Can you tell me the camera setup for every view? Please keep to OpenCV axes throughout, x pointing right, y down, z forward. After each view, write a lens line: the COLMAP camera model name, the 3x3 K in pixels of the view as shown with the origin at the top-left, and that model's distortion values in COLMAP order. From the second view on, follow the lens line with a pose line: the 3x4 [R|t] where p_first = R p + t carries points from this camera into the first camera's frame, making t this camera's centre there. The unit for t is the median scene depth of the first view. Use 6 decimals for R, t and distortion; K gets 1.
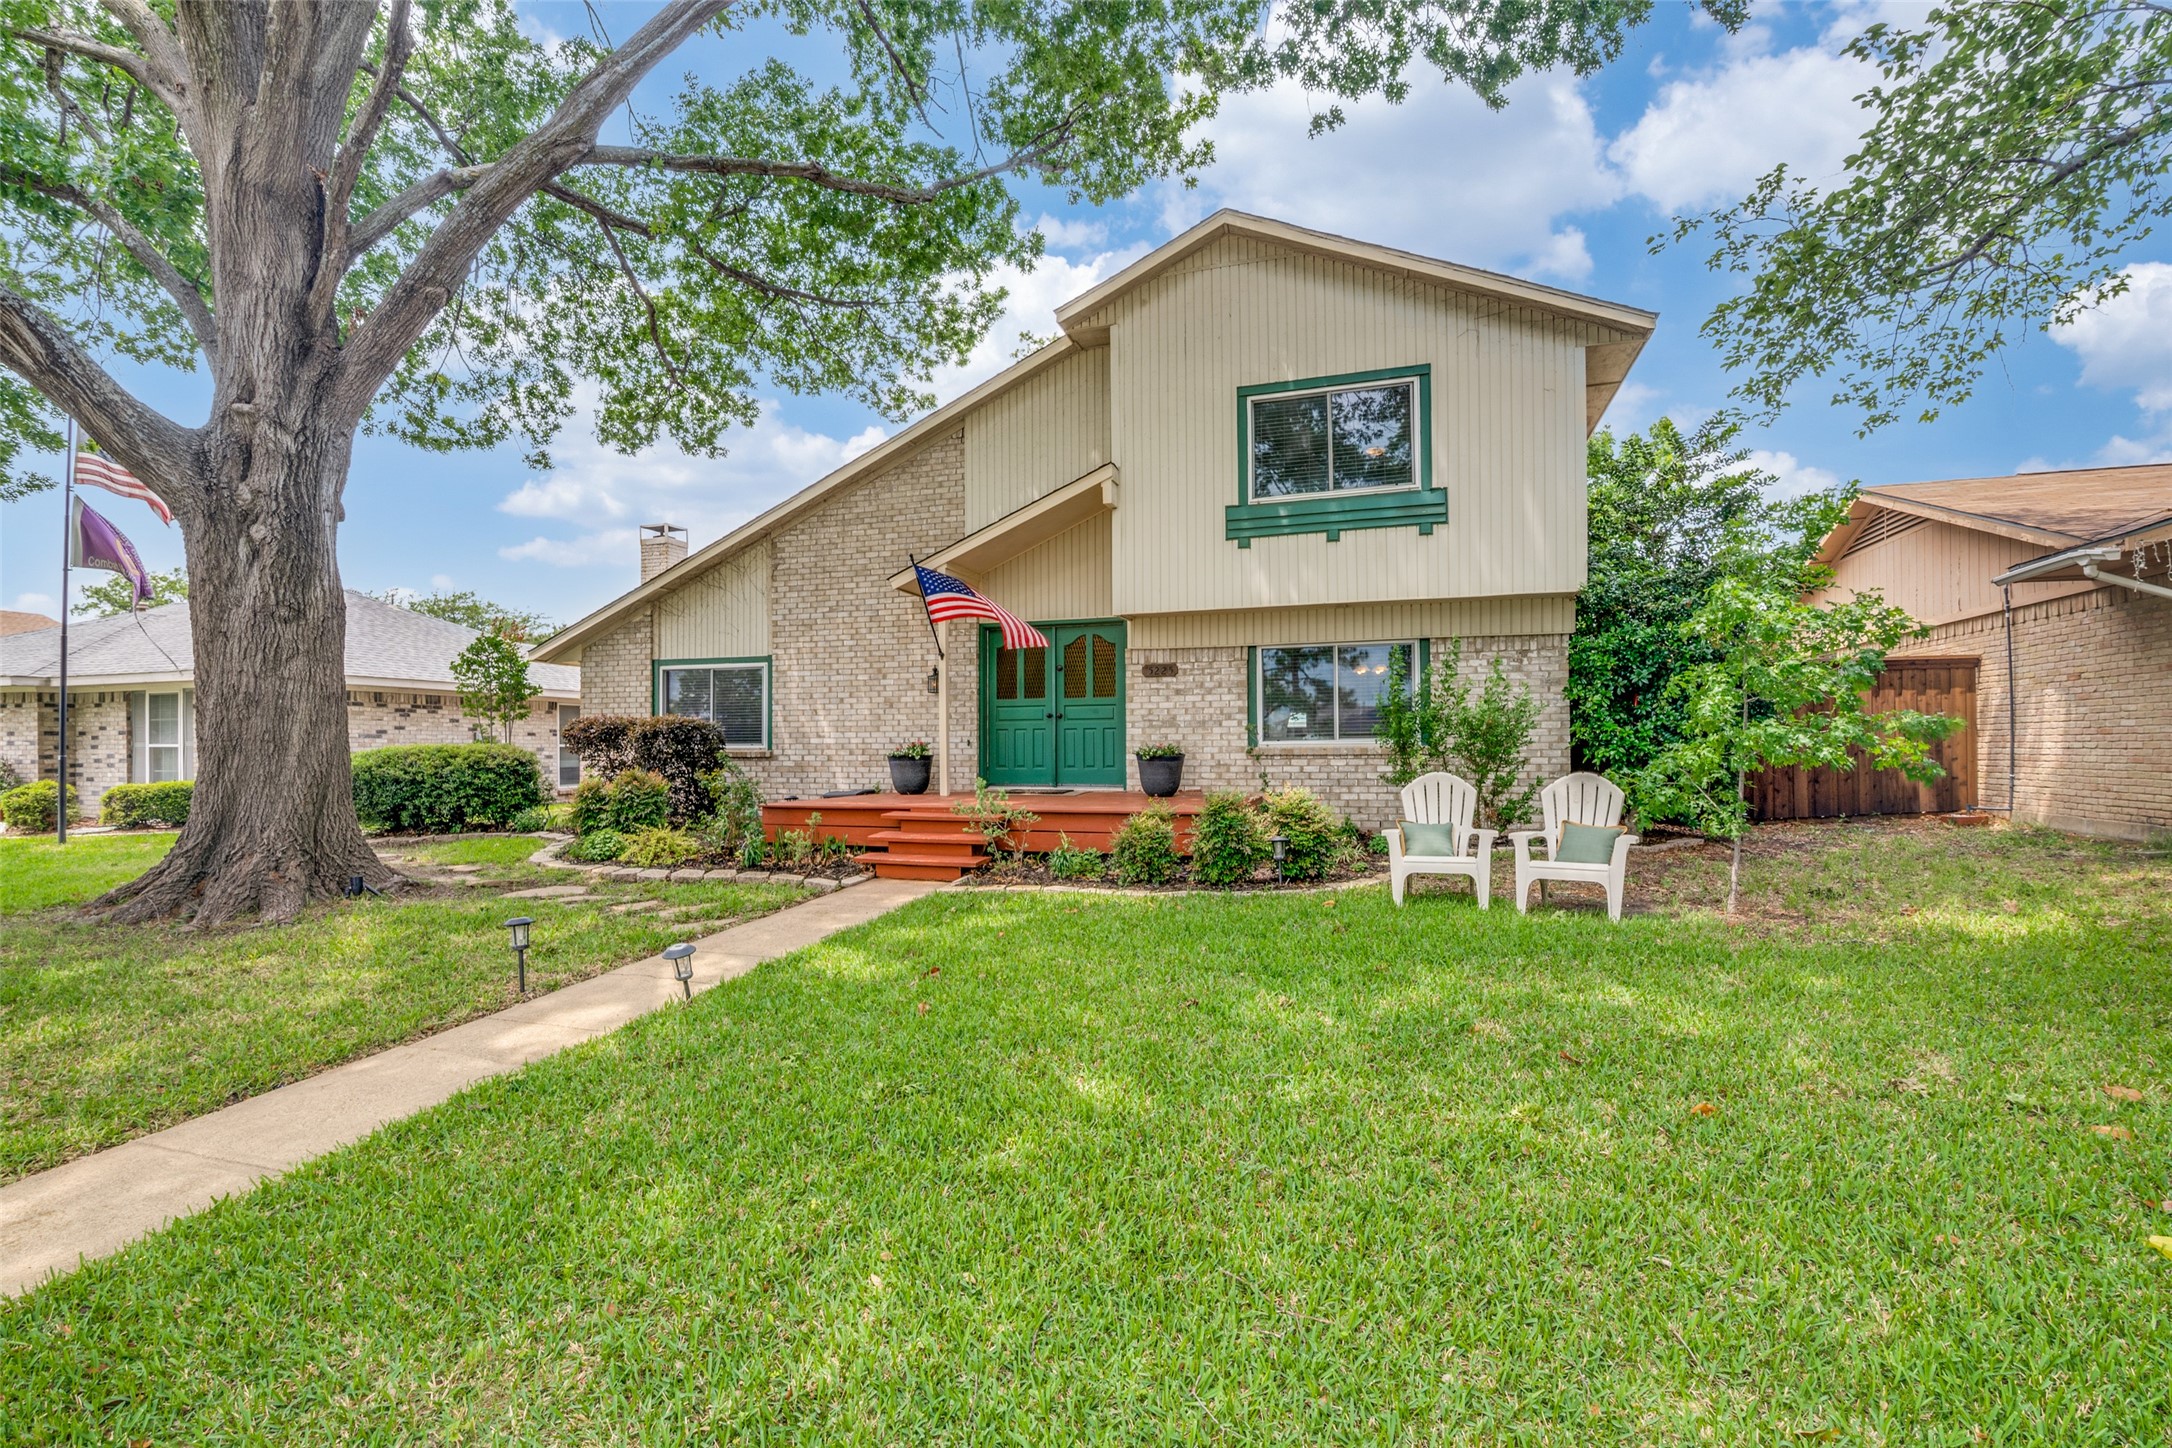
lens RADIAL K [[1007.8, 0, 1086.0], [0, 1007.8, 724.0], [0, 0, 1]] dist [0.000275, -0.000487]
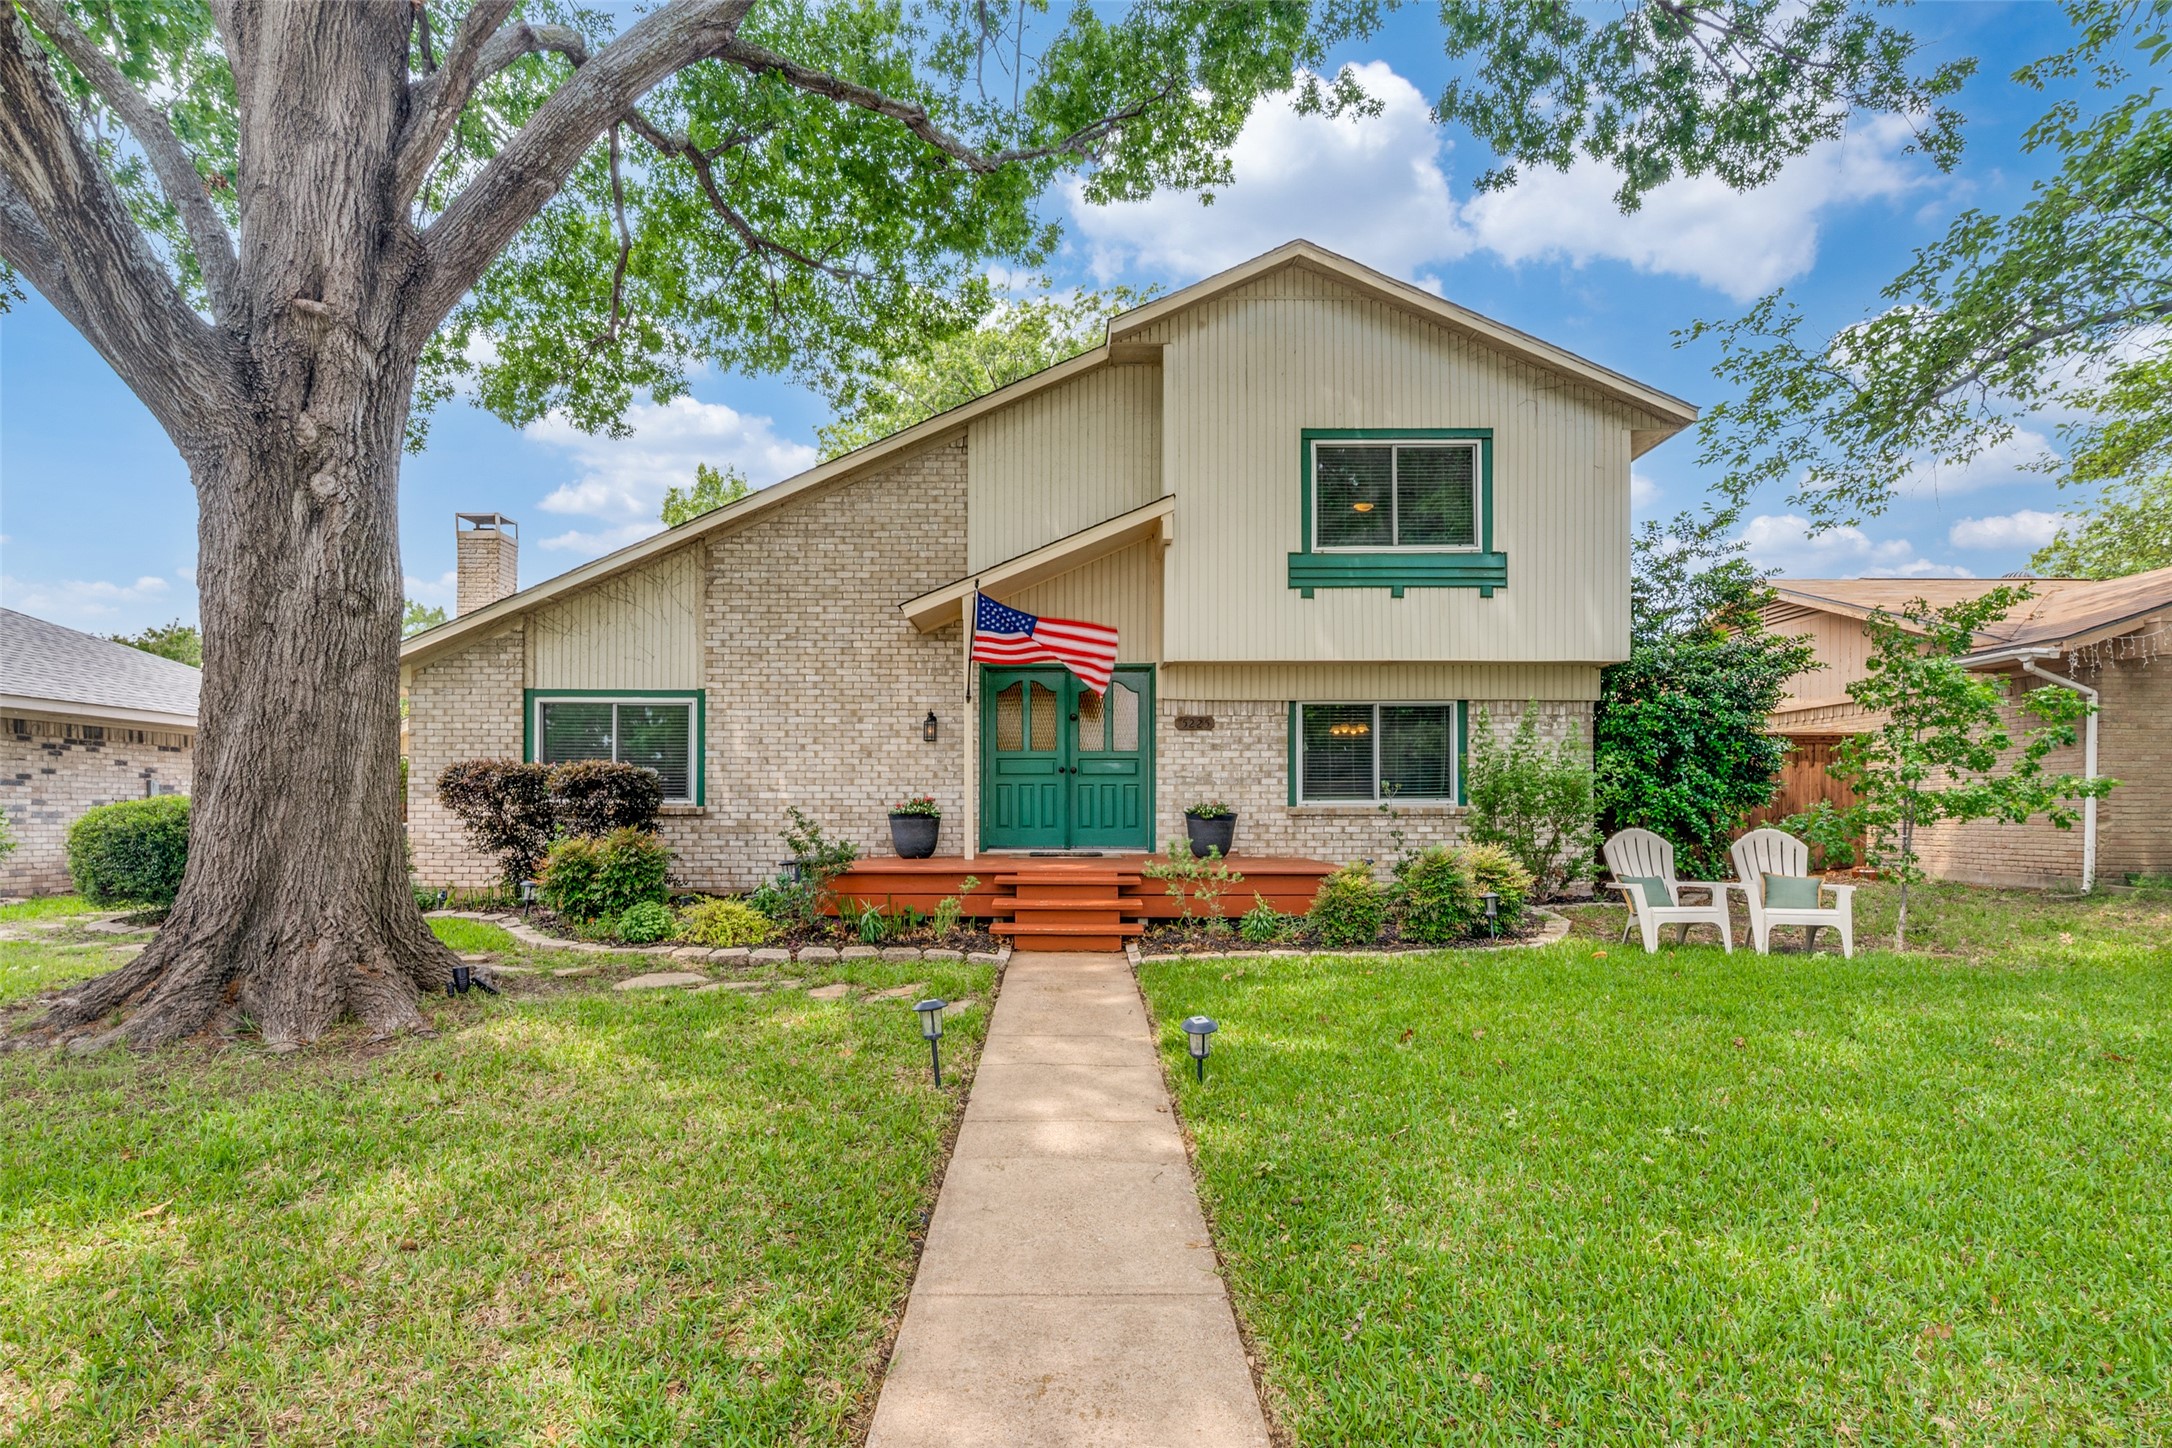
lens RADIAL K [[1123.5, 0, 1084.5], [0, 1123.5, 797.7], [0, 0, 1]] dist [-0.004920, 0.000118]
pose [[0.948036, 0.011280, 0.317962, -0.381099], [-0.013920, 0.999885, 0.006032, 0.011436], [-0.317858, -0.010145, 0.948084, 0.055604]]
